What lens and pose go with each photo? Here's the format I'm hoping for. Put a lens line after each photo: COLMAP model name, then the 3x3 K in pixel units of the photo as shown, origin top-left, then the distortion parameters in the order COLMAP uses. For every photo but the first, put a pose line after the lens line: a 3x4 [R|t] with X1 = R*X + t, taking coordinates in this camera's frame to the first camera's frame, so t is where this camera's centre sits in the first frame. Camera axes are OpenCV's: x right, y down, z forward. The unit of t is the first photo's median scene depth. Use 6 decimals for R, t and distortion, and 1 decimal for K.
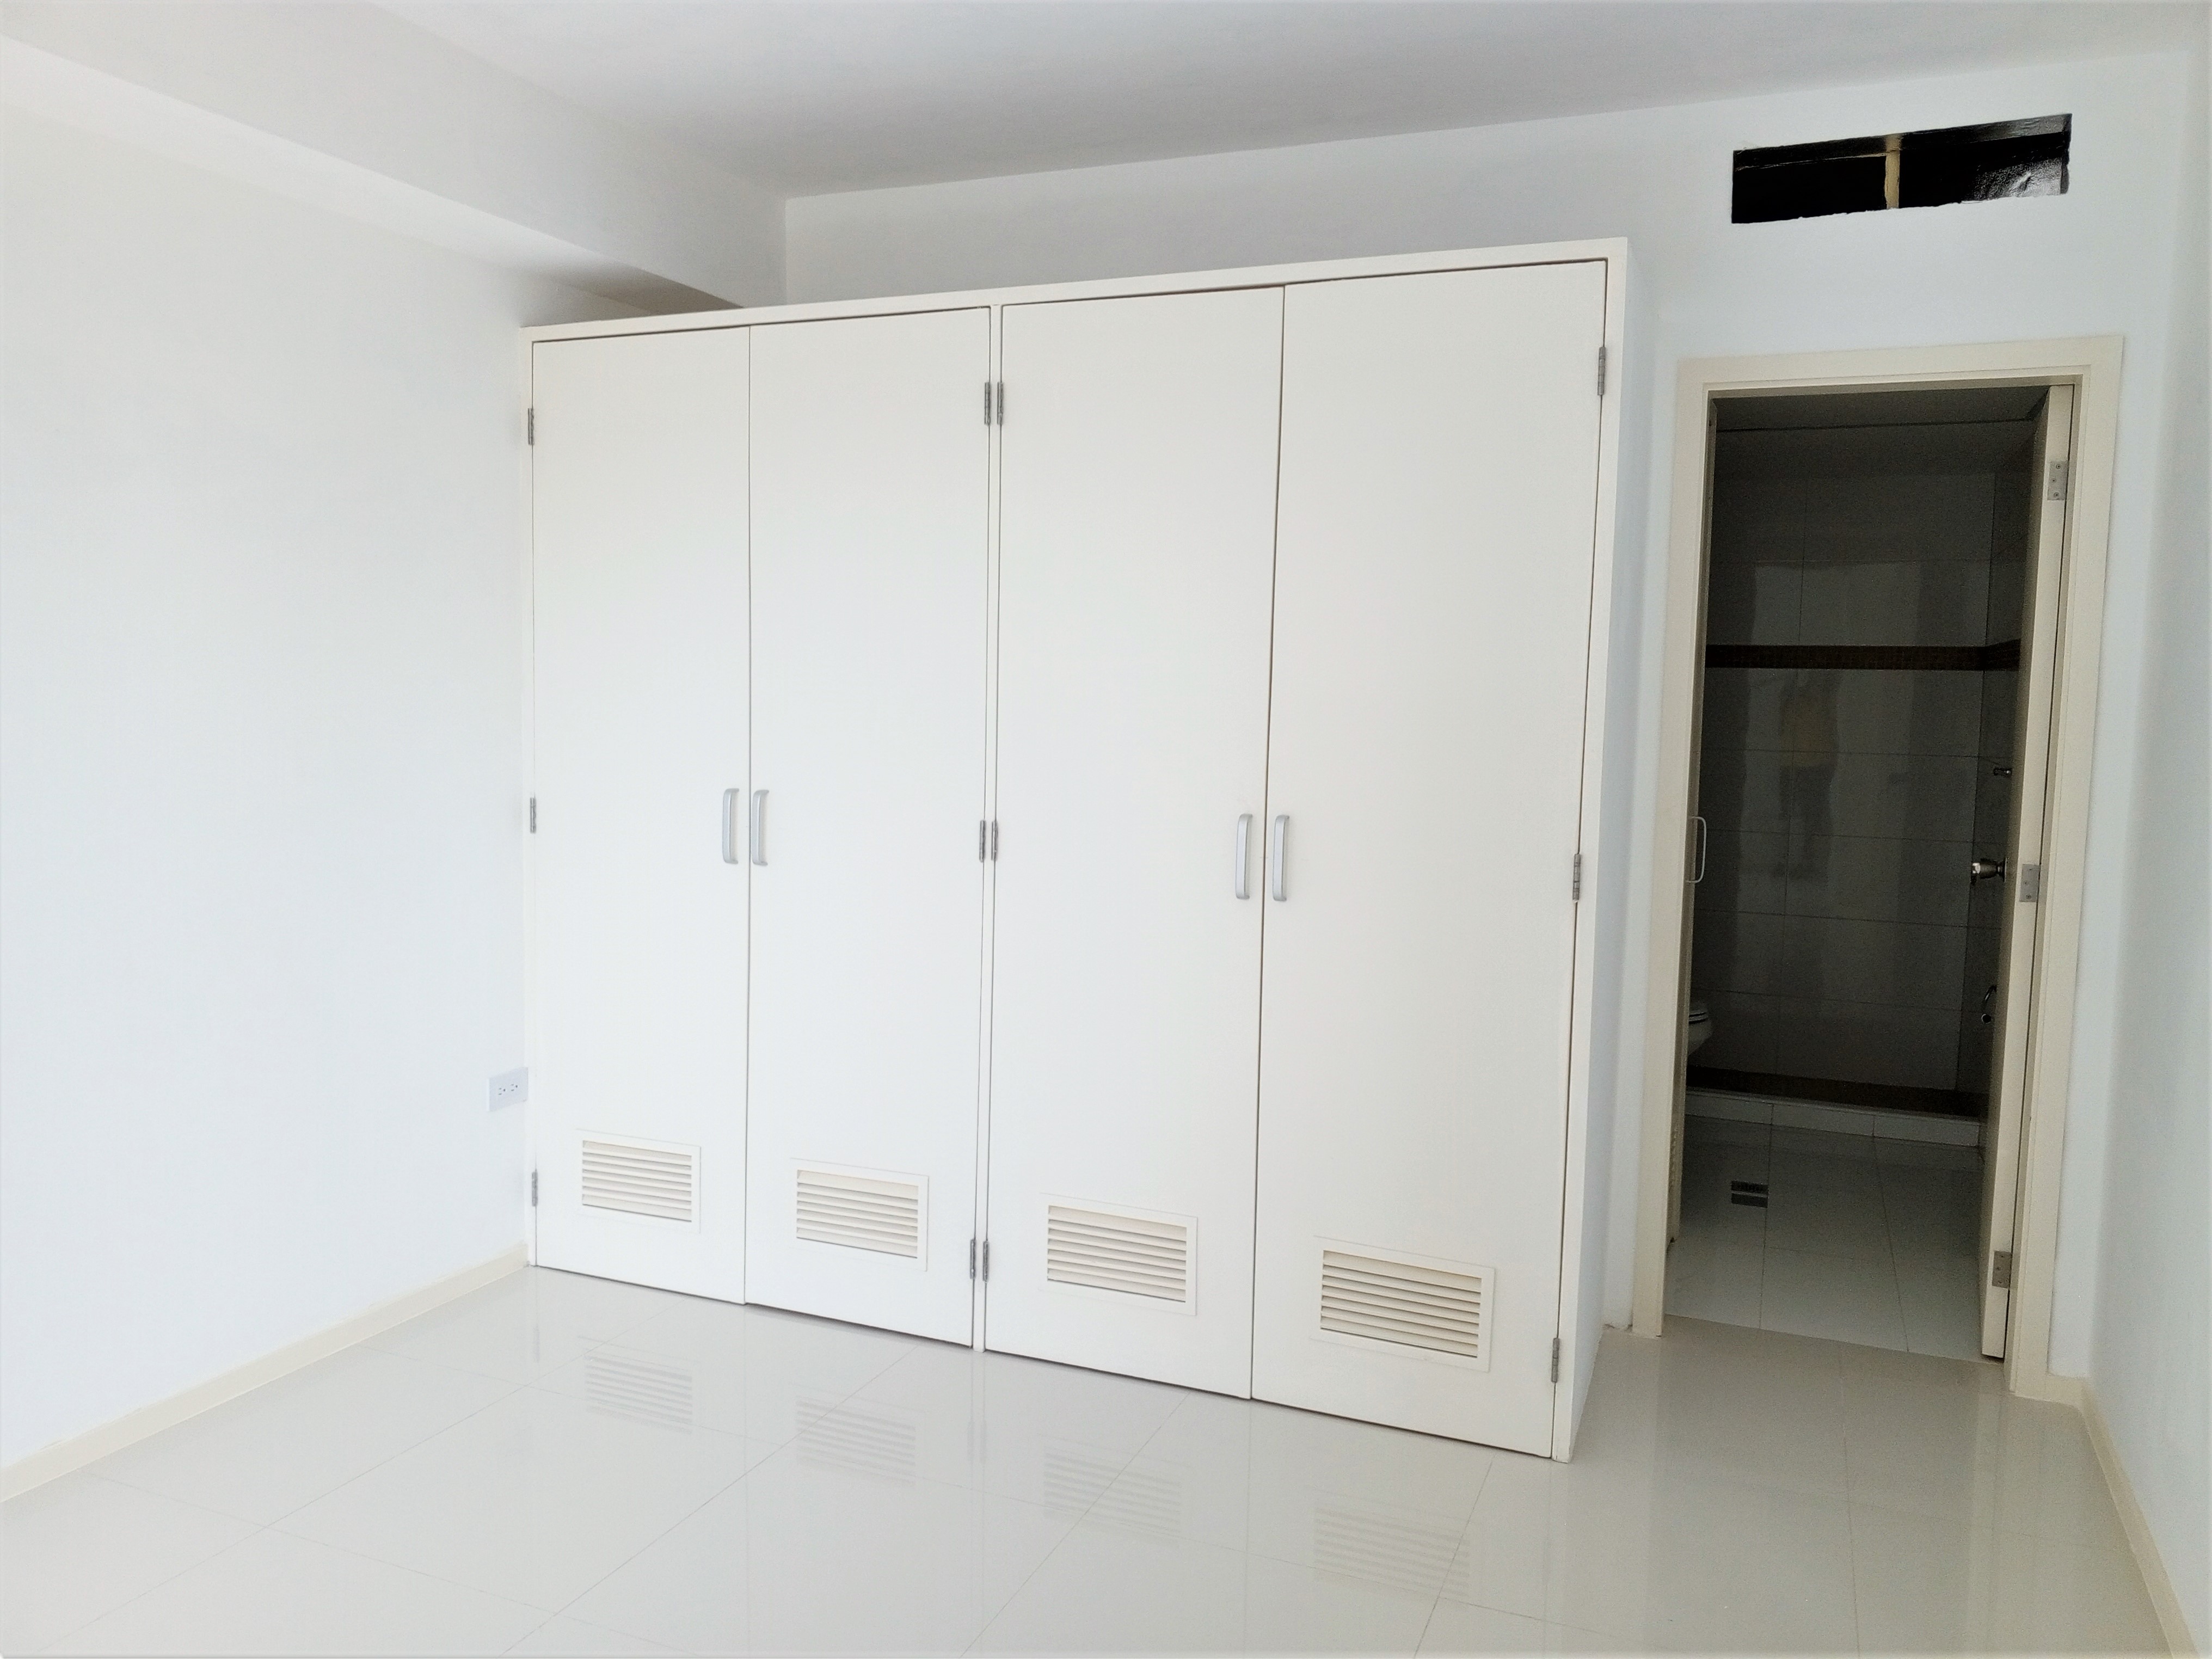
lens RADIAL K [[1686.1, 0, 1073.7], [0, 1686.1, 830.0], [0, 0, 1]] dist [0.074488, -0.154375]
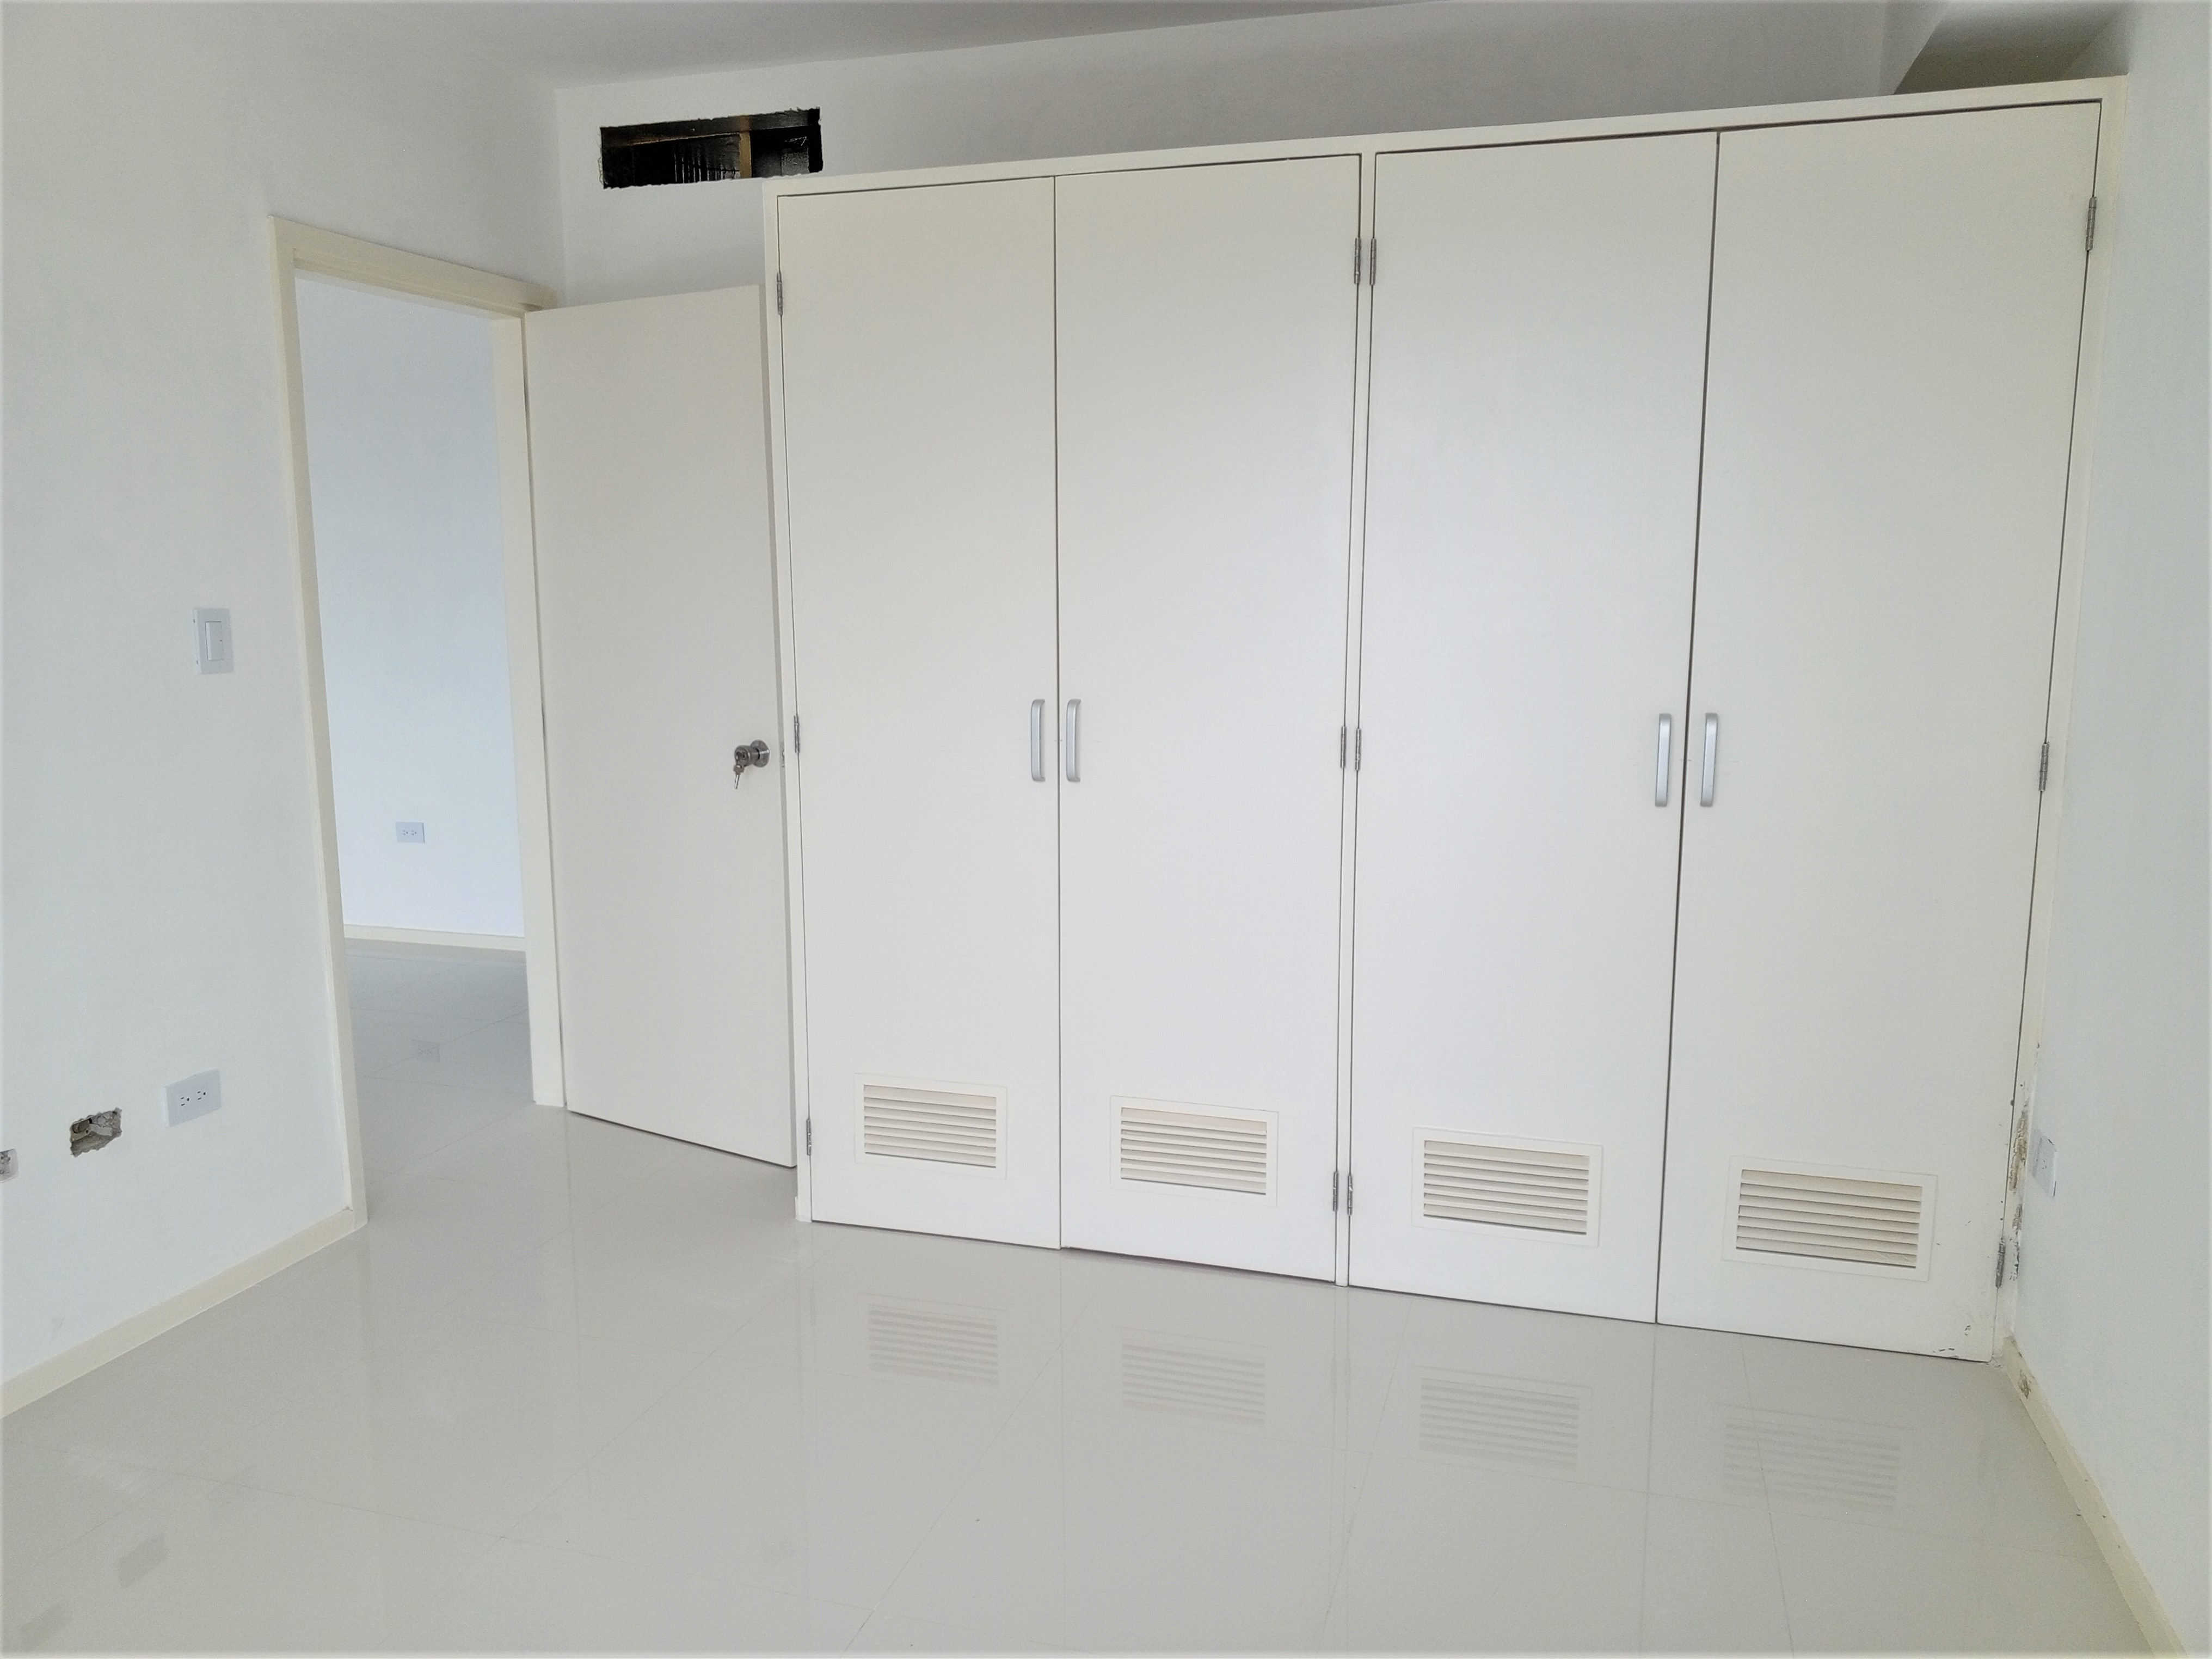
lens RADIAL K [[1654.2, 0, 1106.0], [0, 1654.2, 829.5], [0, 0, 1]] dist [-0.006320, 0.031463]
pose [[0.993312, -0.034968, 0.110040, -0.292049], [0.027536, 0.997281, 0.068354, -0.015114], [-0.112131, -0.064867, 0.991574, 0.120918]]
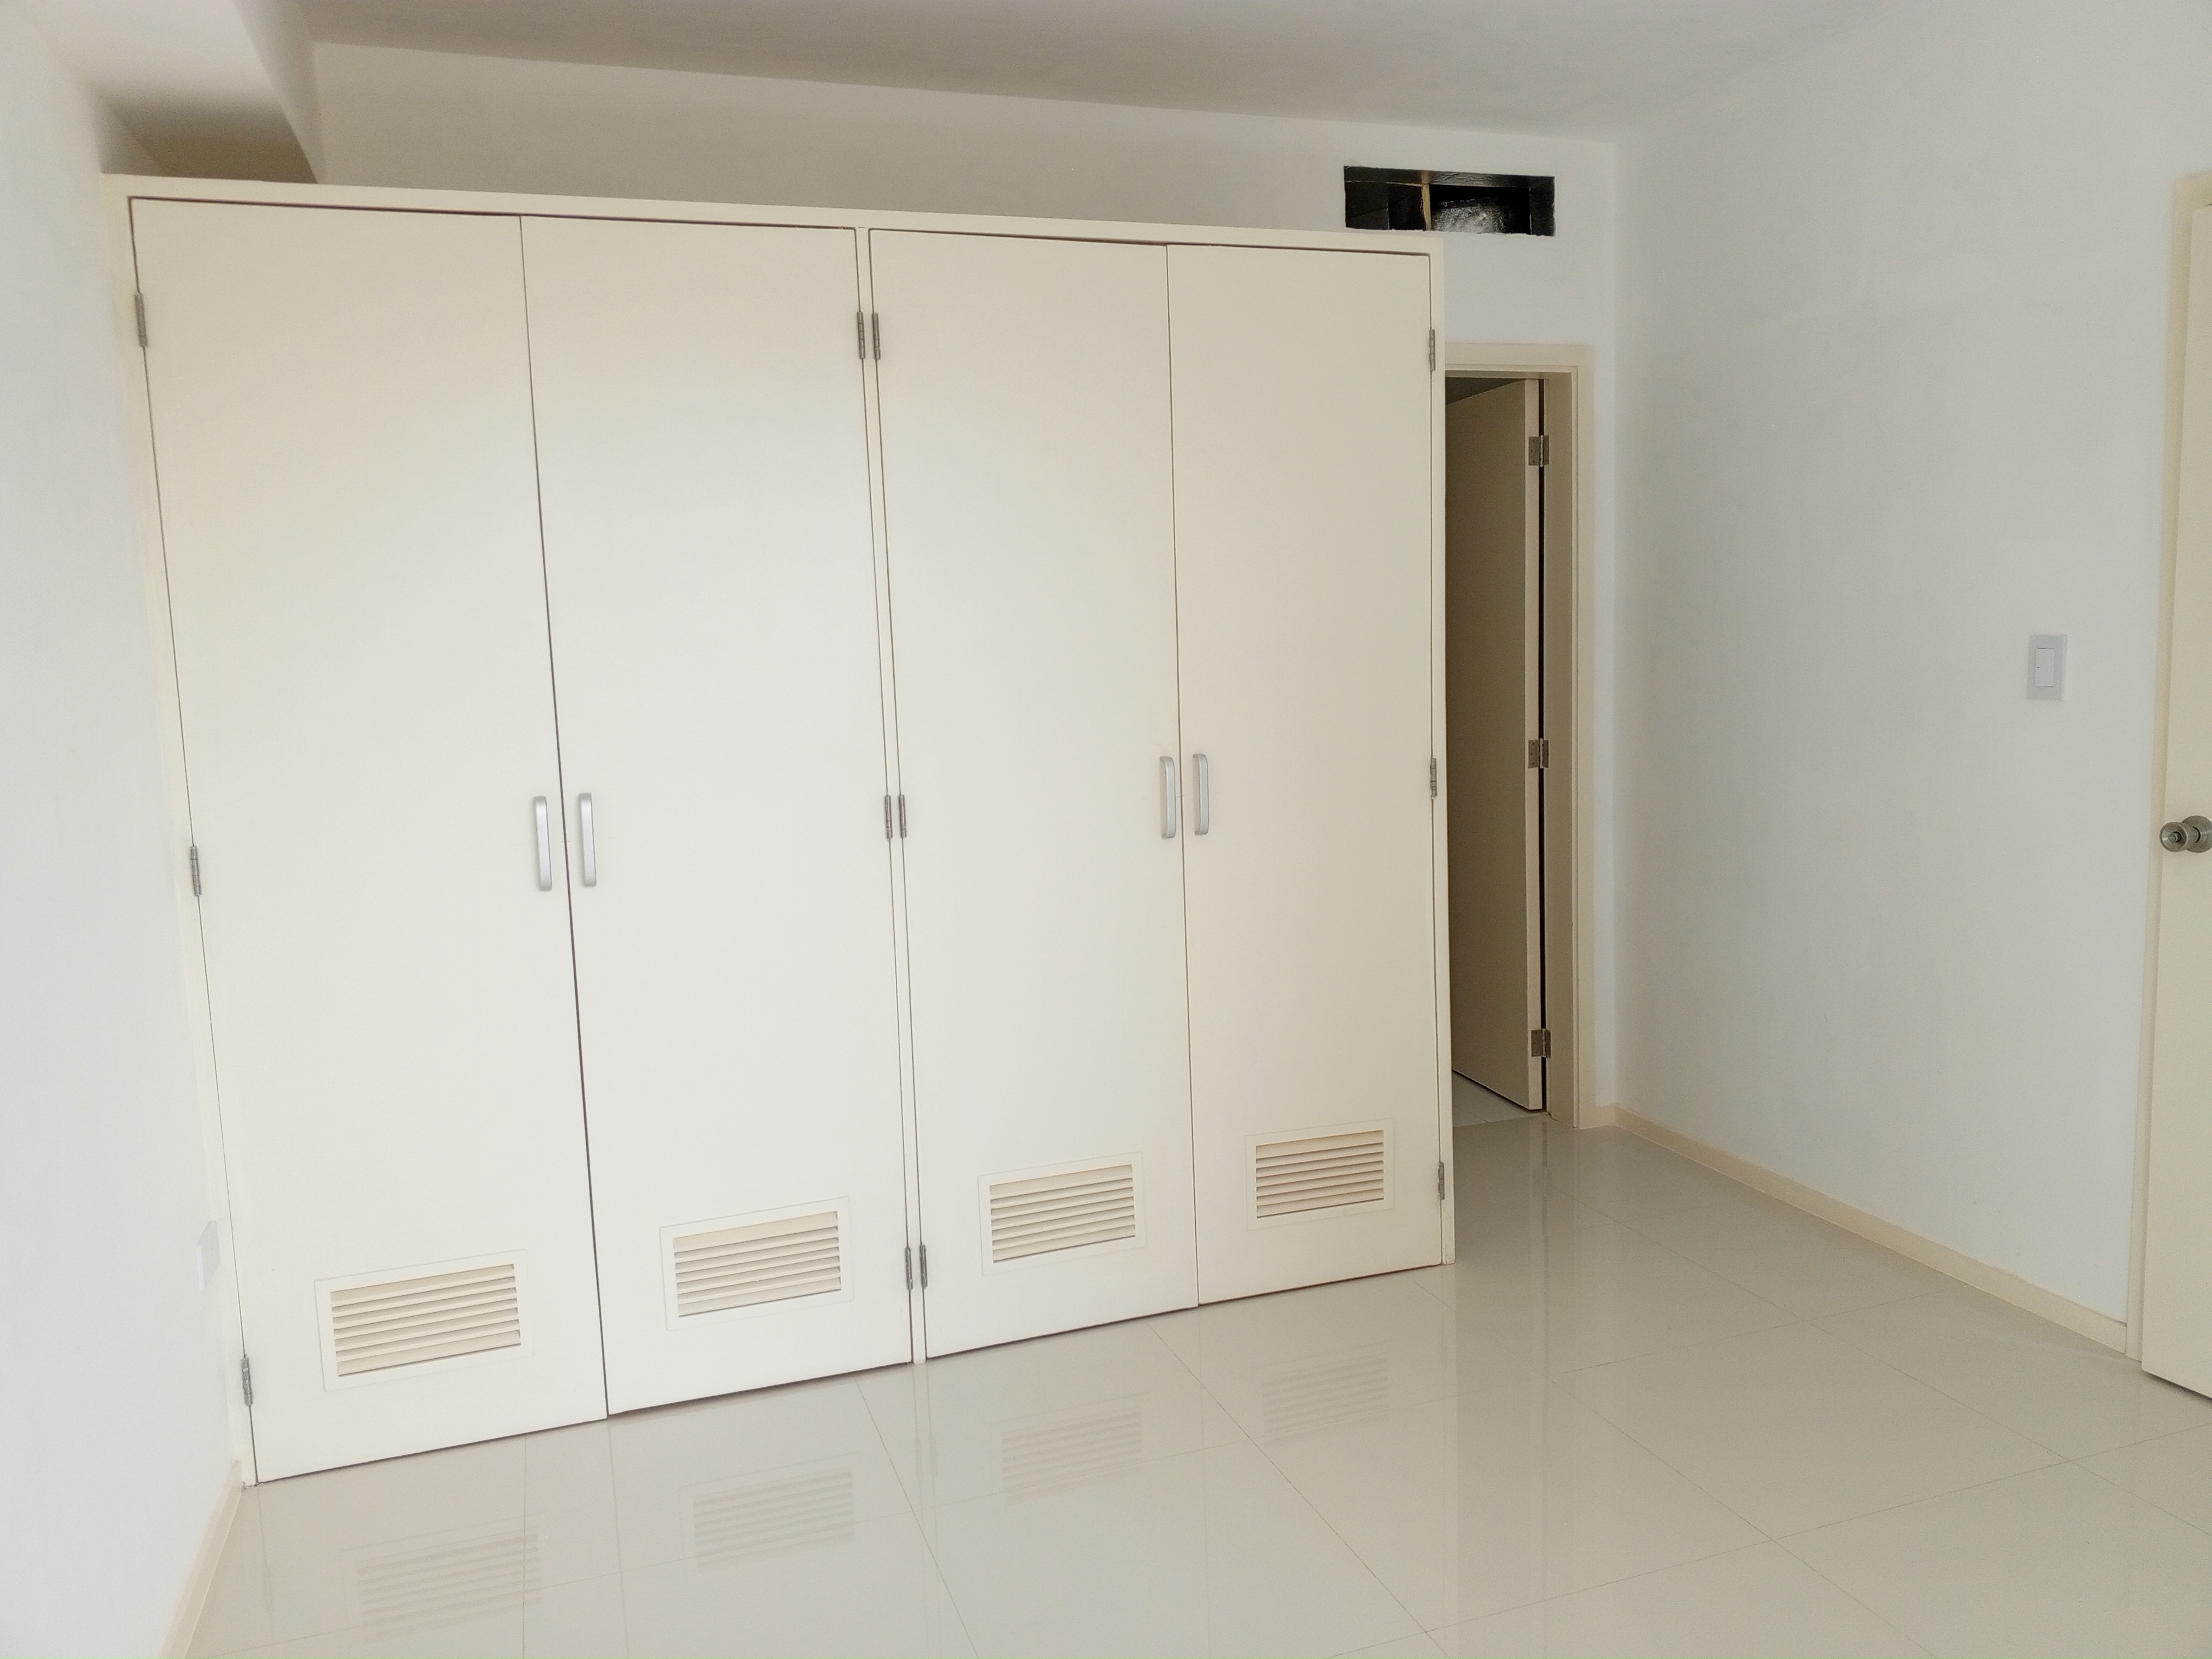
lens RADIAL K [[1686.1, 0, 1073.7], [0, 1686.1, 830.0], [0, 0, 1]] dist [0.074488, -0.154375]
pose [[0.728532, -0.125071, 0.673497, -0.613326], [0.111906, 0.991713, 0.063115, -0.033883], [-0.675809, 0.029387, 0.736490, 0.261196]]
